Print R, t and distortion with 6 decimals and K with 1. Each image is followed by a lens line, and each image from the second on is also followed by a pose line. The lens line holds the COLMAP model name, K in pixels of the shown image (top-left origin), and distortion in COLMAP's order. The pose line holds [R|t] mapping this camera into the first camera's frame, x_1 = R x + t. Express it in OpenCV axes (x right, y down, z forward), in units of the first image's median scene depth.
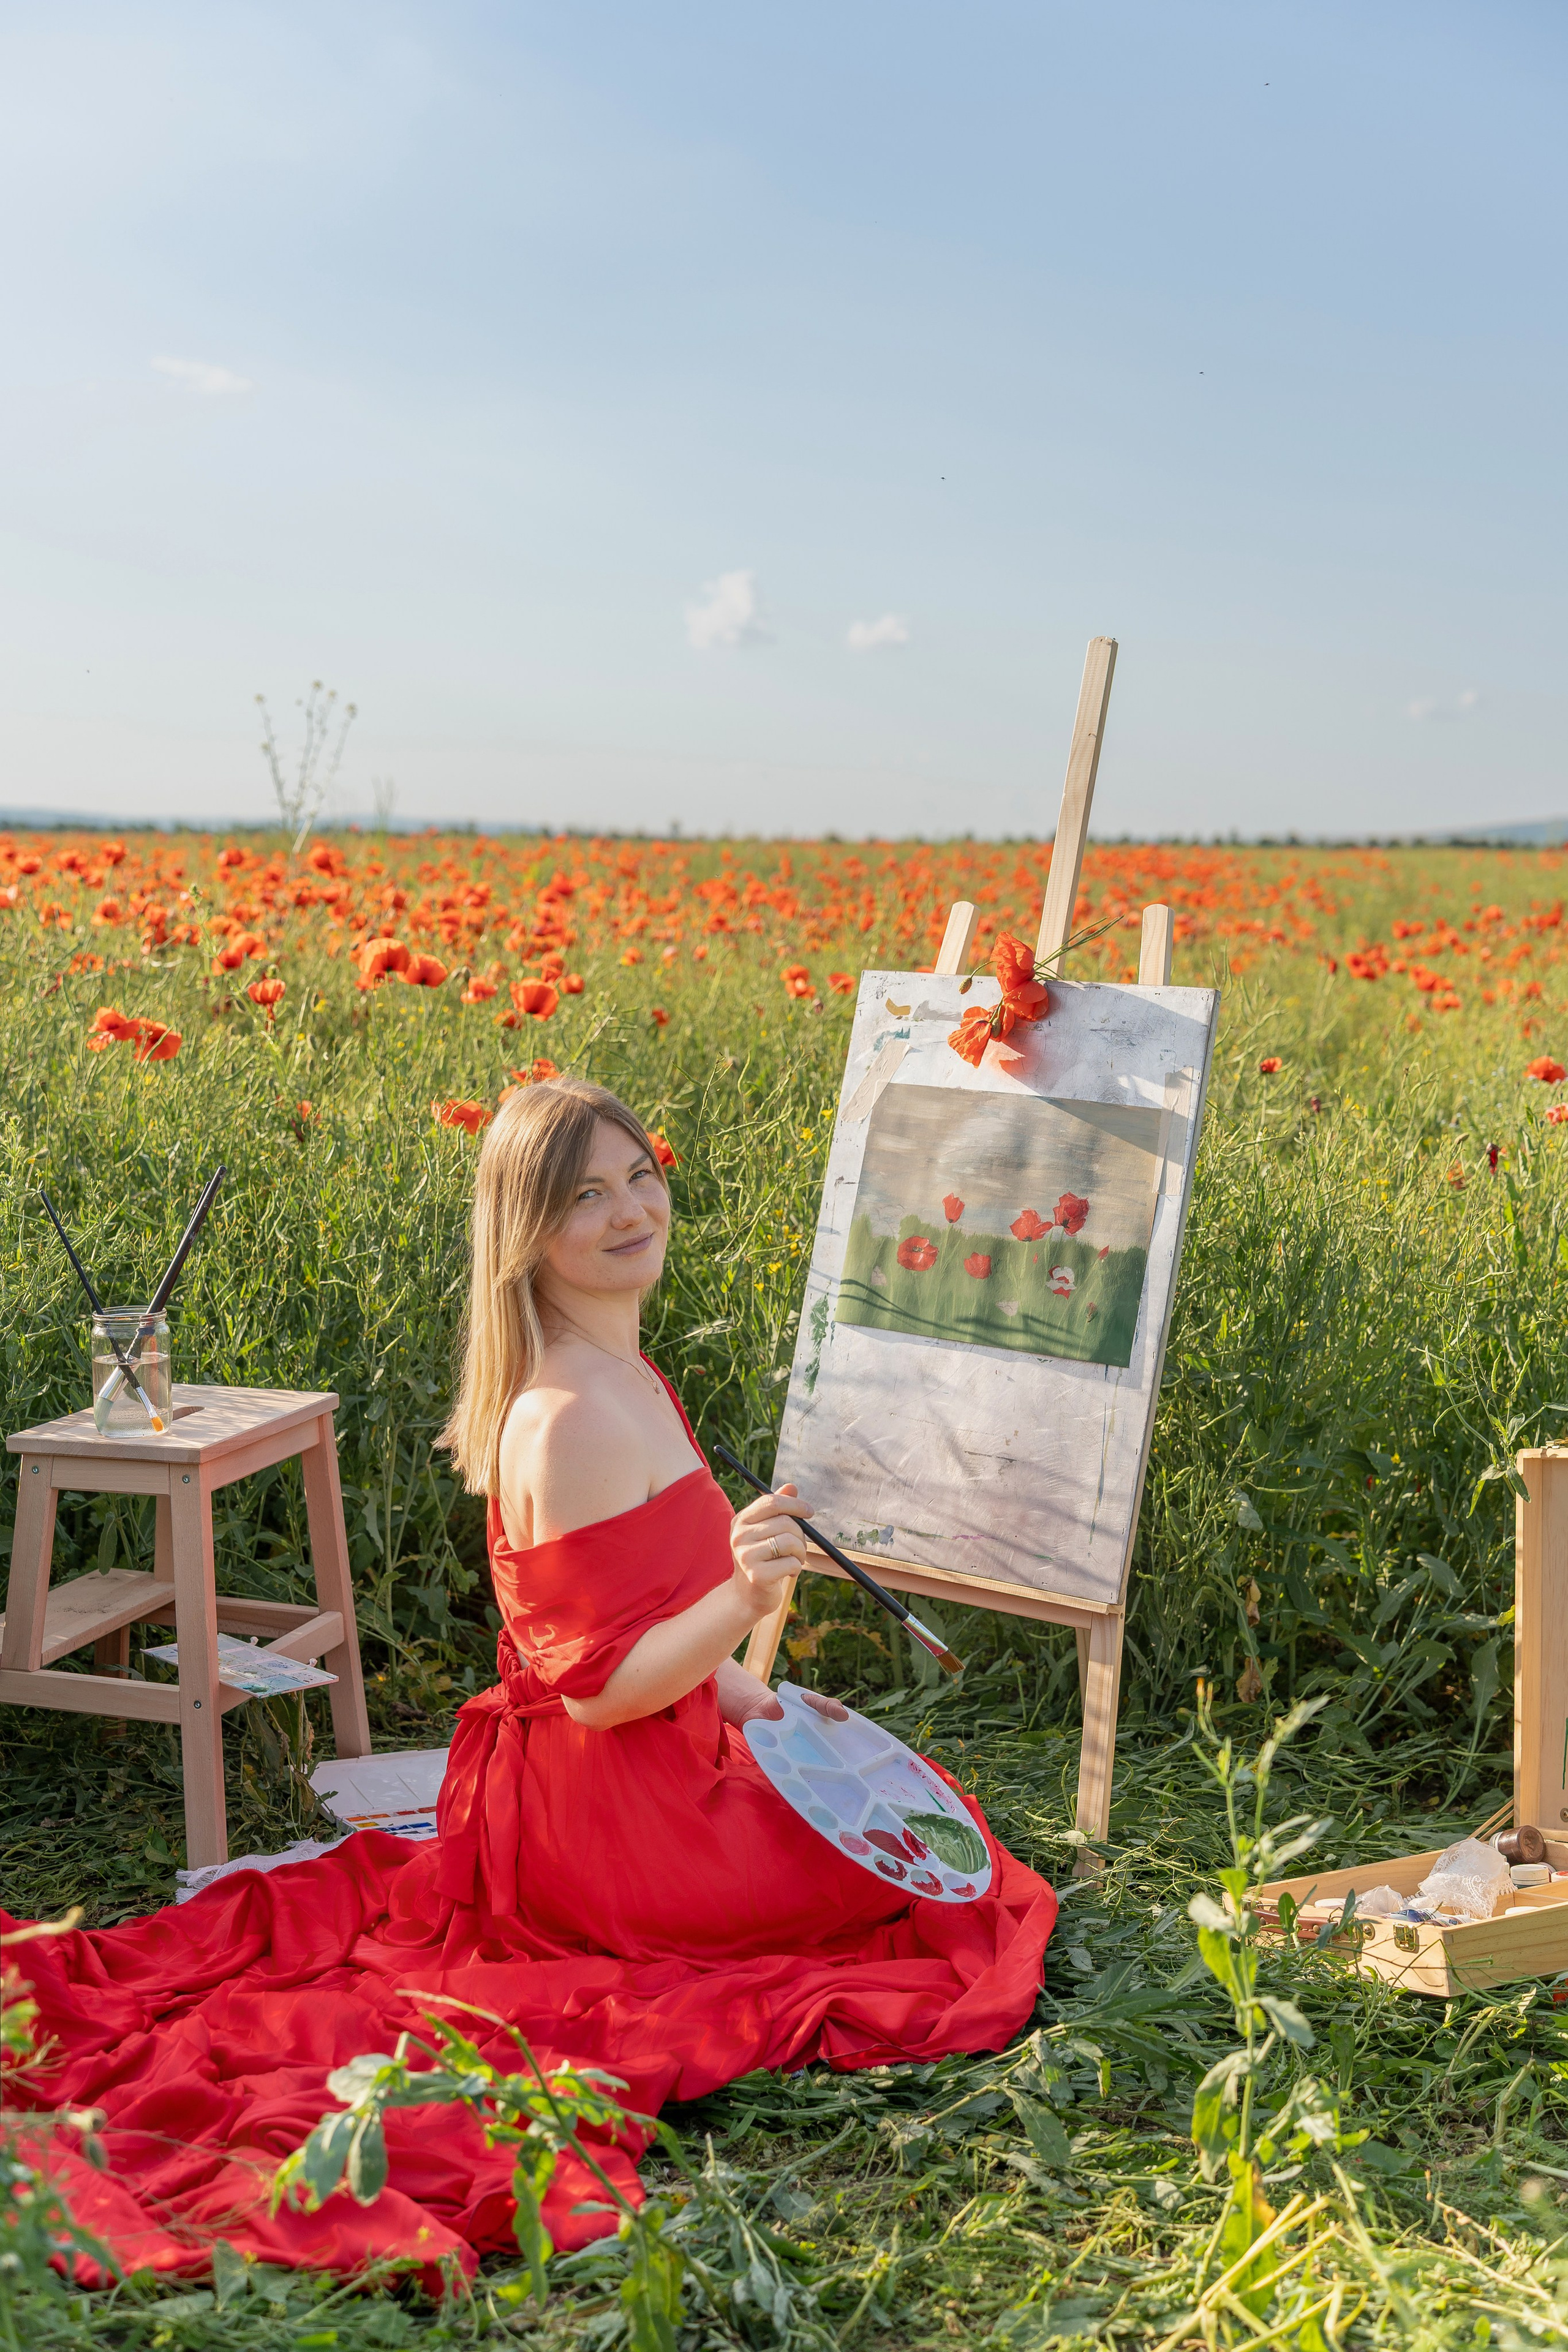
lens RADIAL K [[3046.0, 0, 784.0], [0, 3046.0, 1176.0], [0, 0, 1]] dist [-0.000211, -0.012288]
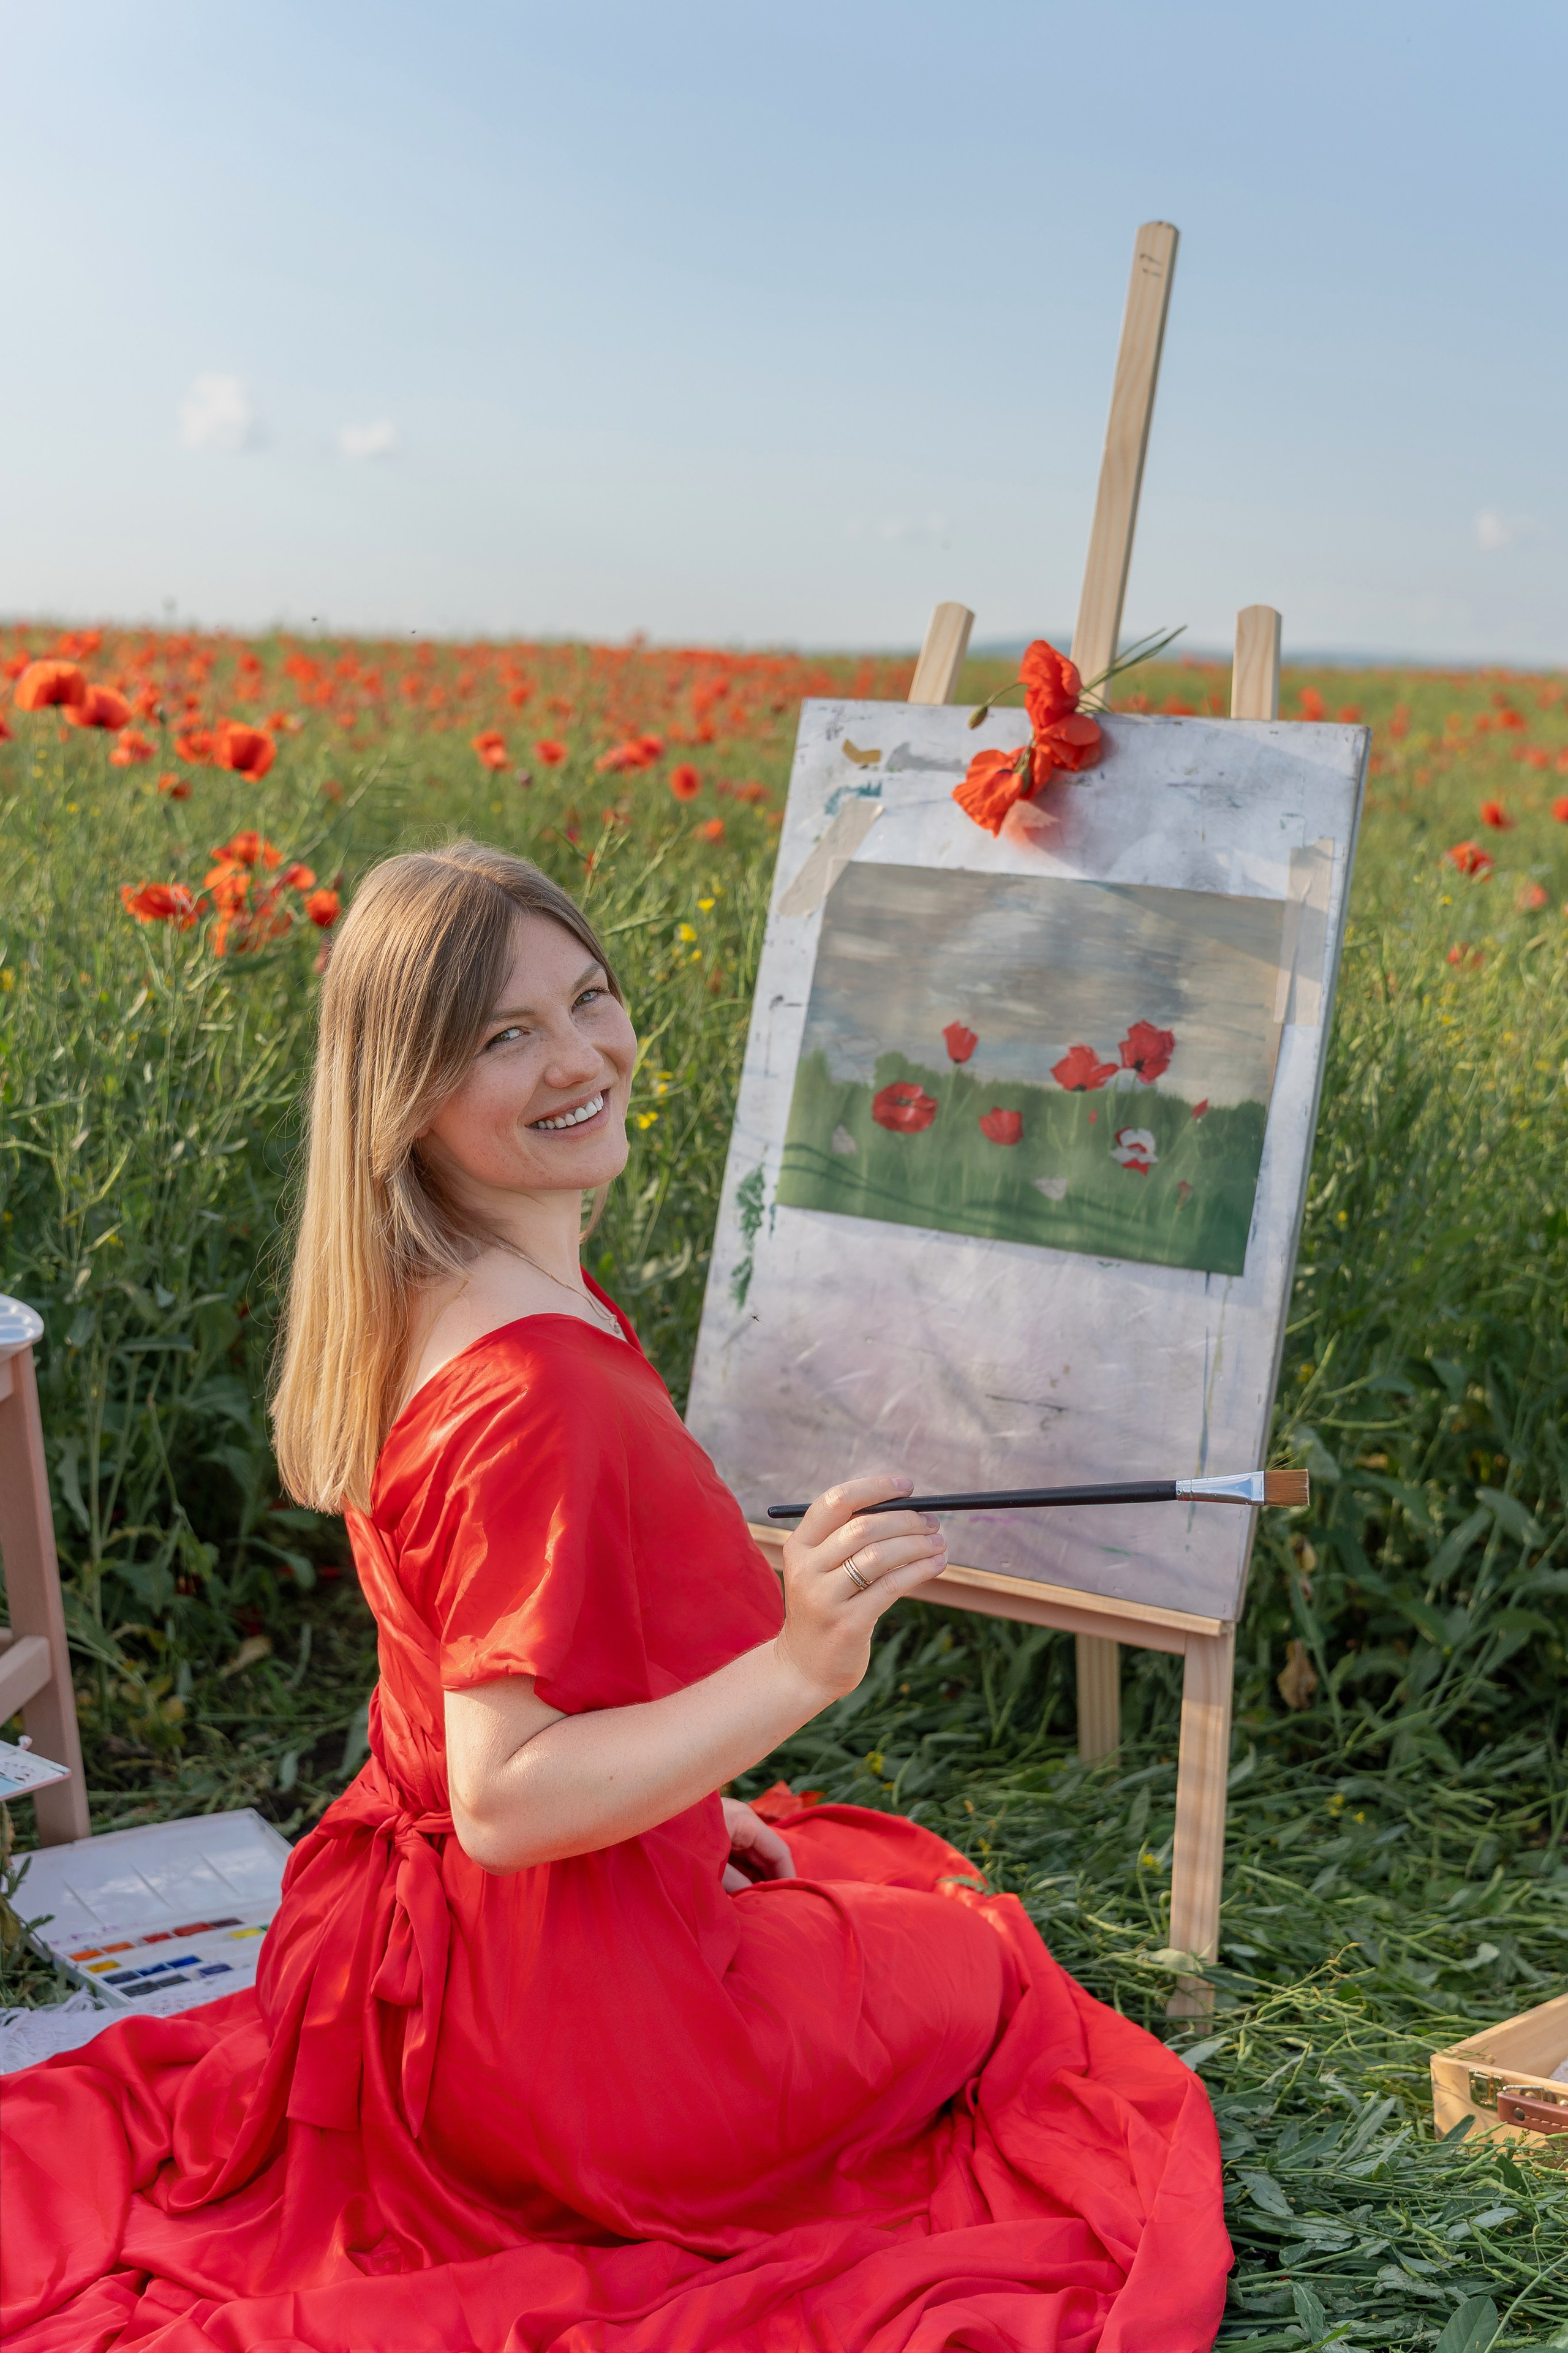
lens RADIAL K [[2948.7, 0, 796.1], [0, 2948.7, 1121.3], [0, 0, 1]] dist [-0.009280, -0.017941]
pose [[0.986598, -0.005854, 0.163067, -0.091900], [-0.002396, 0.998729, 0.050349, -0.005217], [-0.163155, -0.050065, 0.985329, 0.351354]]
